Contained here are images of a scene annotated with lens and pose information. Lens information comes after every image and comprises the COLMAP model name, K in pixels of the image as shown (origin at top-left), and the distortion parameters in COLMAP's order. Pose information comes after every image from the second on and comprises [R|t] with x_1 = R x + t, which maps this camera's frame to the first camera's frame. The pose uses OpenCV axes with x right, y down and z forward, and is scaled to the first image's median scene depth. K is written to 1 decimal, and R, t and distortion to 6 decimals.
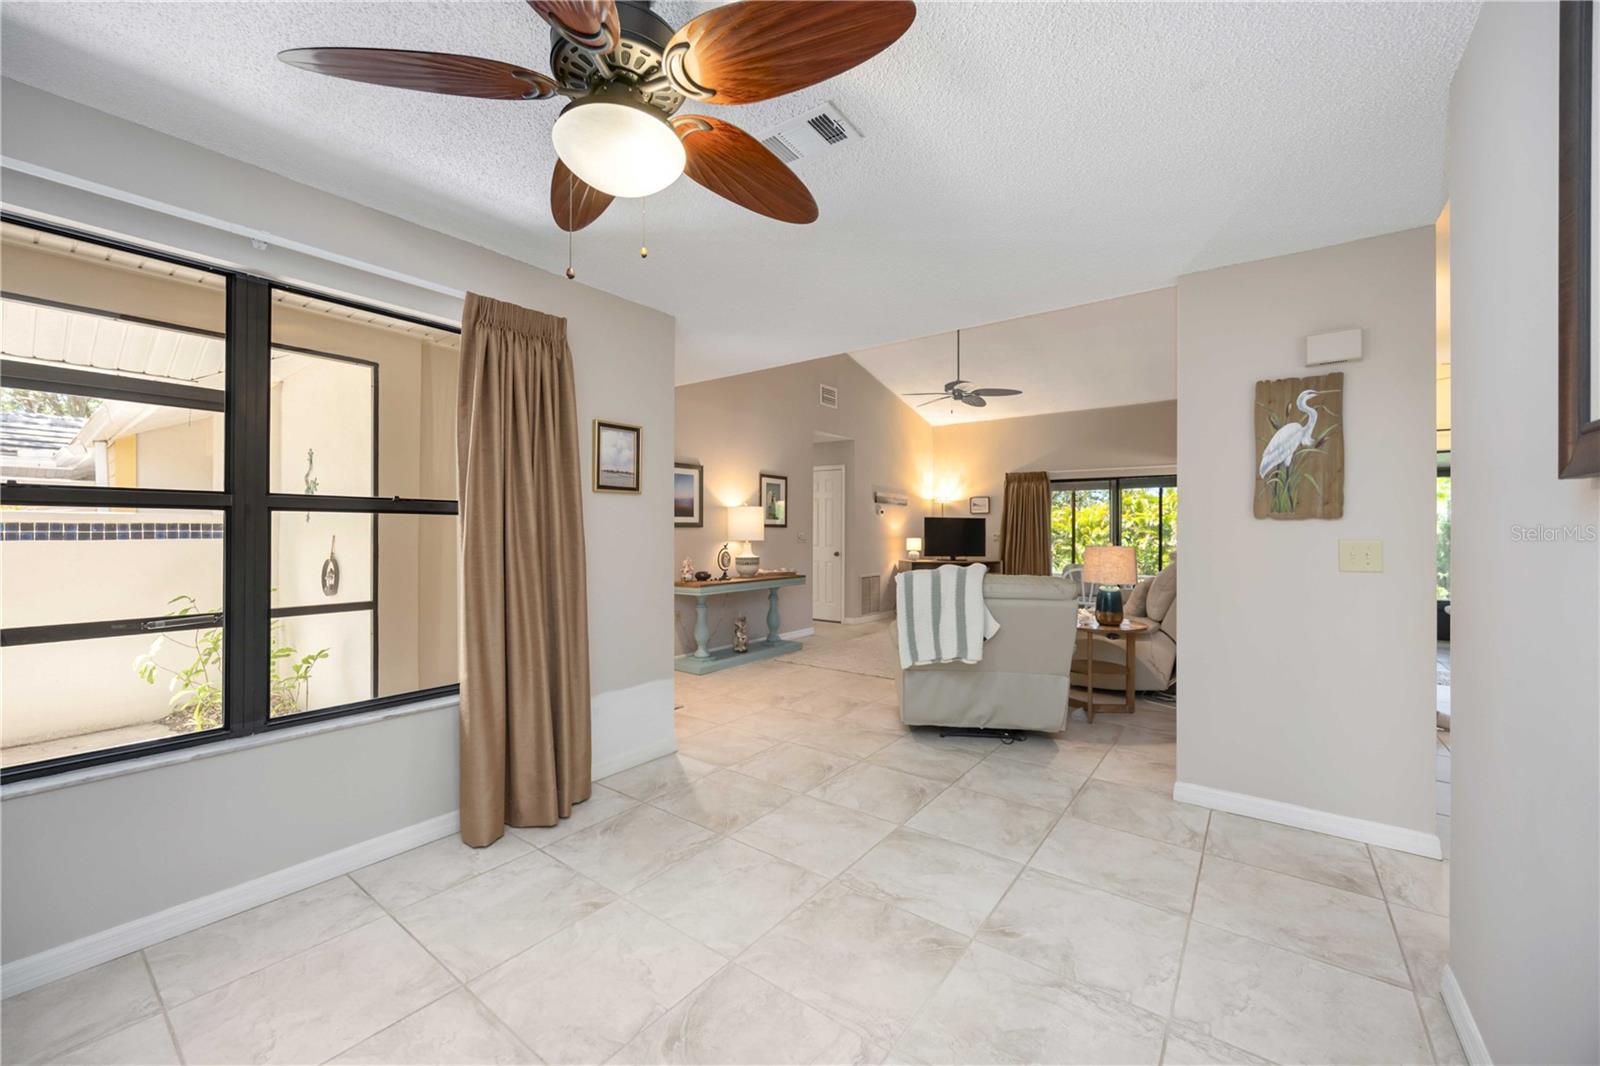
lens RADIAL K [[614.1, 0, 800.0], [0, 614.1, 533.0], [0, 0, 1]] dist [0.000136, 0.000080]
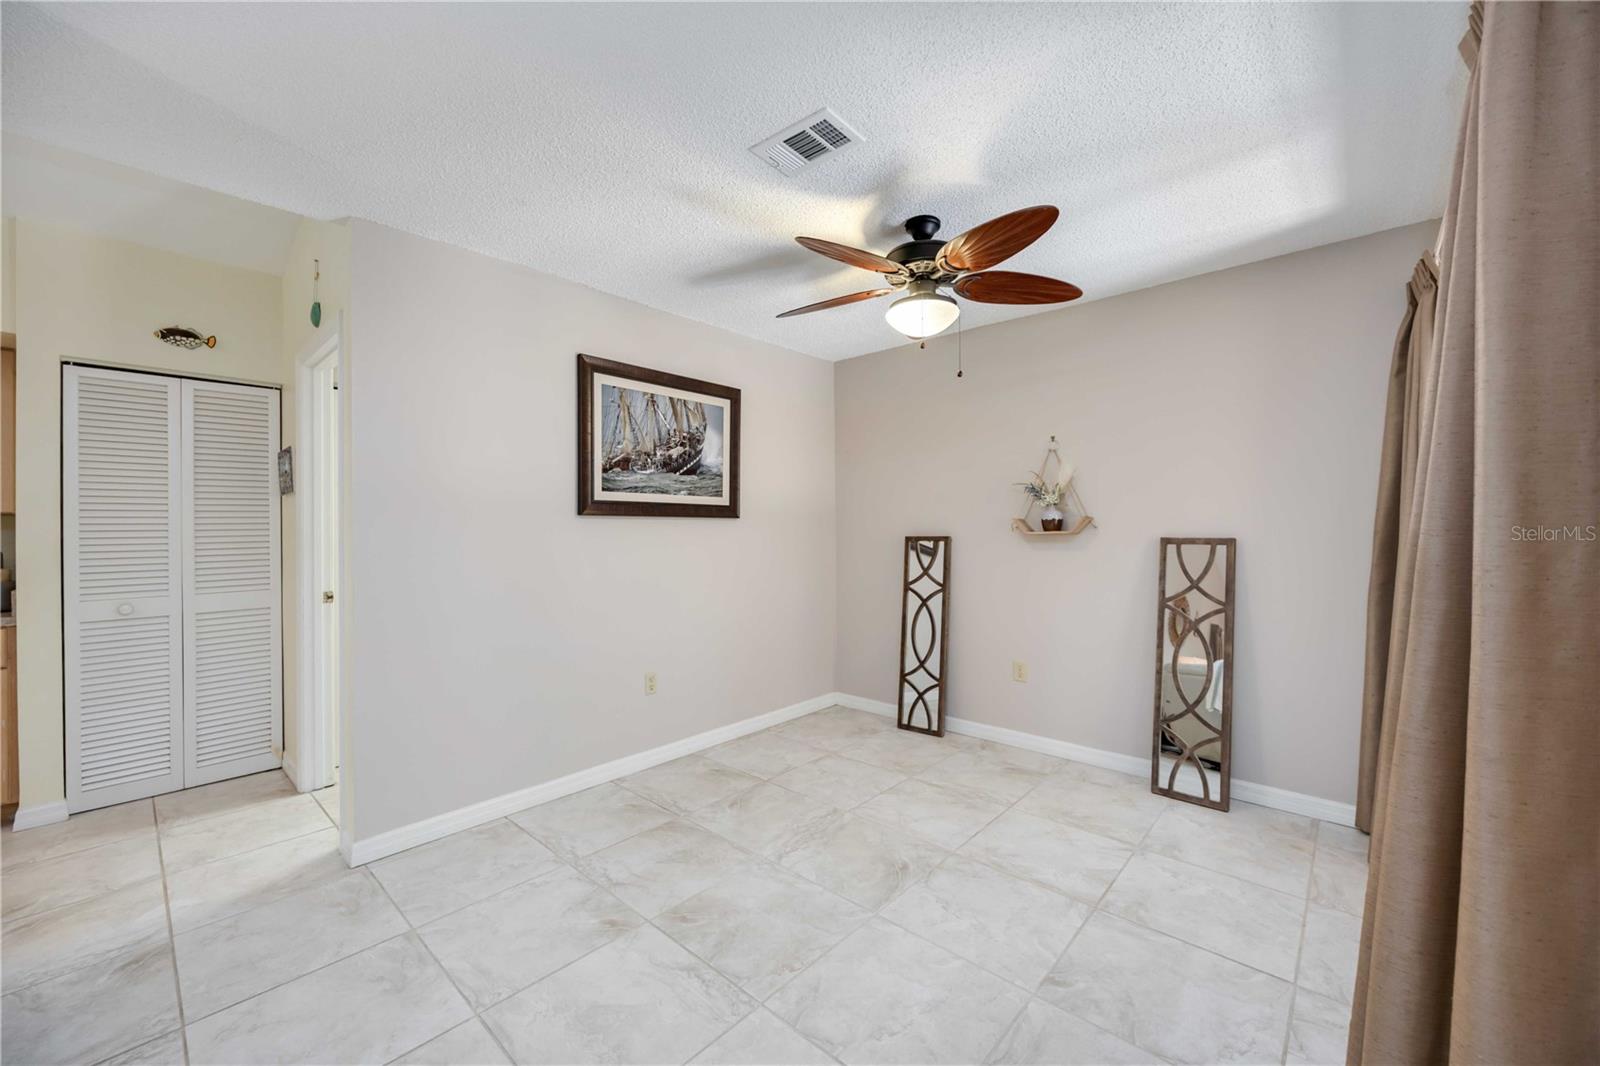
lens RADIAL K [[621.8, 0, 800.0], [0, 621.8, 533.0], [0, 0, 1]] dist [-0.006451, 0.000099]
pose [[-0.995949, 0.003228, 0.089865, -0.065738], [0.003856, 0.999969, 0.006812, -0.007463], [-0.089841, 0.007131, -0.995931, 1.802895]]
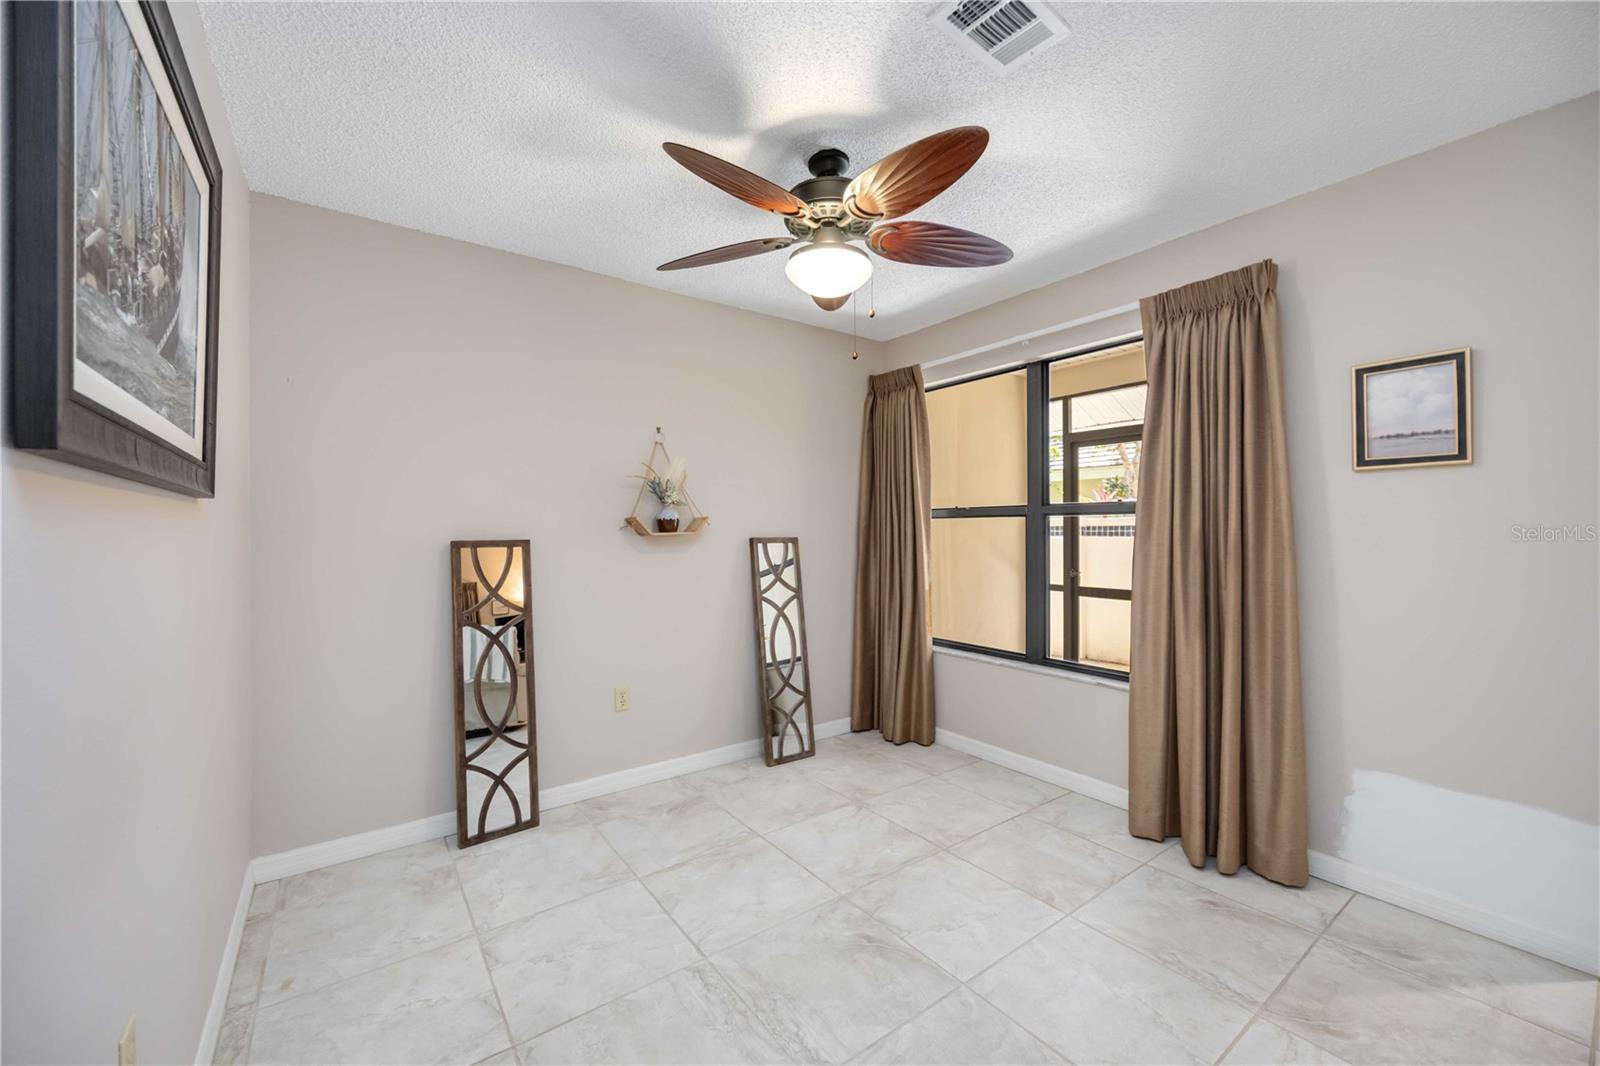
lens RADIAL K [[621.8, 0, 800.0], [0, 621.8, 533.0], [0, 0, 1]] dist [-0.006451, 0.000099]
pose [[-0.281134, 0.004363, -0.959658, 0.735636], [0.000895, 0.999990, 0.004285, -0.002718], [0.959668, 0.000345, -0.281136, 0.865411]]
